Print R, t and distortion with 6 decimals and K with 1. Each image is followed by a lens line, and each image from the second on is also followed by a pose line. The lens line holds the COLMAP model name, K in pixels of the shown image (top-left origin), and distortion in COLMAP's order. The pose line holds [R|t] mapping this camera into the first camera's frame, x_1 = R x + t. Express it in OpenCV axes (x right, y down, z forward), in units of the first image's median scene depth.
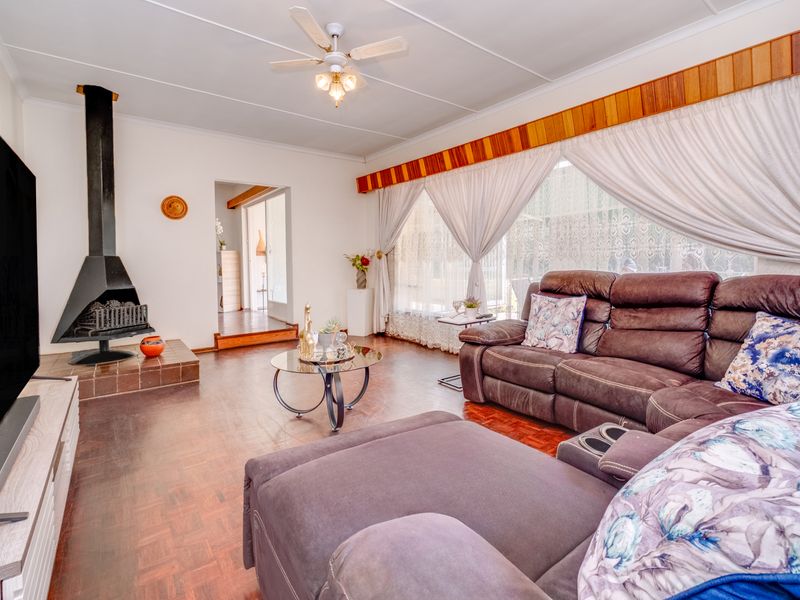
lens RADIAL K [[427.4, 0, 403.0], [0, 427.4, 269.4], [0, 0, 1]] dist [0.002504, 0.000400]
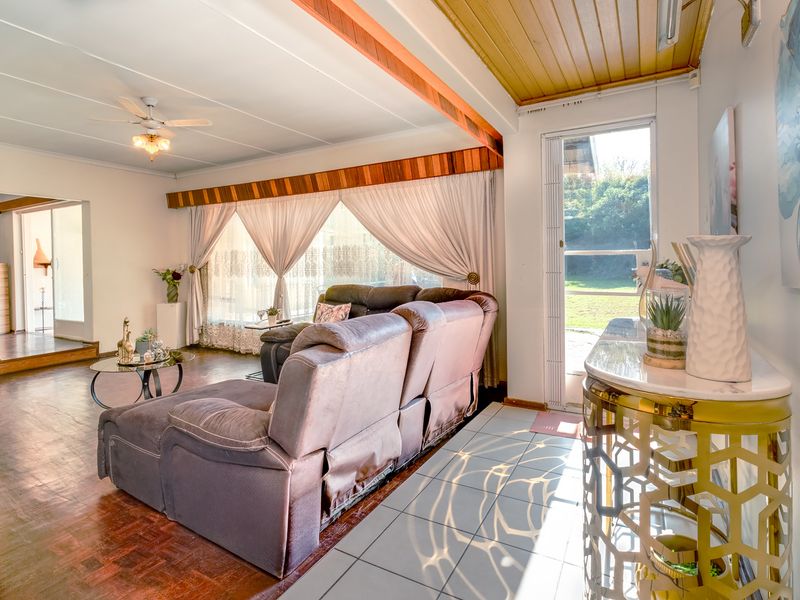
lens RADIAL K [[427.4, 0, 403.0], [0, 427.4, 269.4], [0, 0, 1]] dist [0.002504, 0.000400]
pose [[0.920610, -0.008107, 0.390400, 0.016314], [0.015084, 0.999777, -0.014811, -0.015687], [-0.390192, 0.019524, 0.920526, -0.233925]]
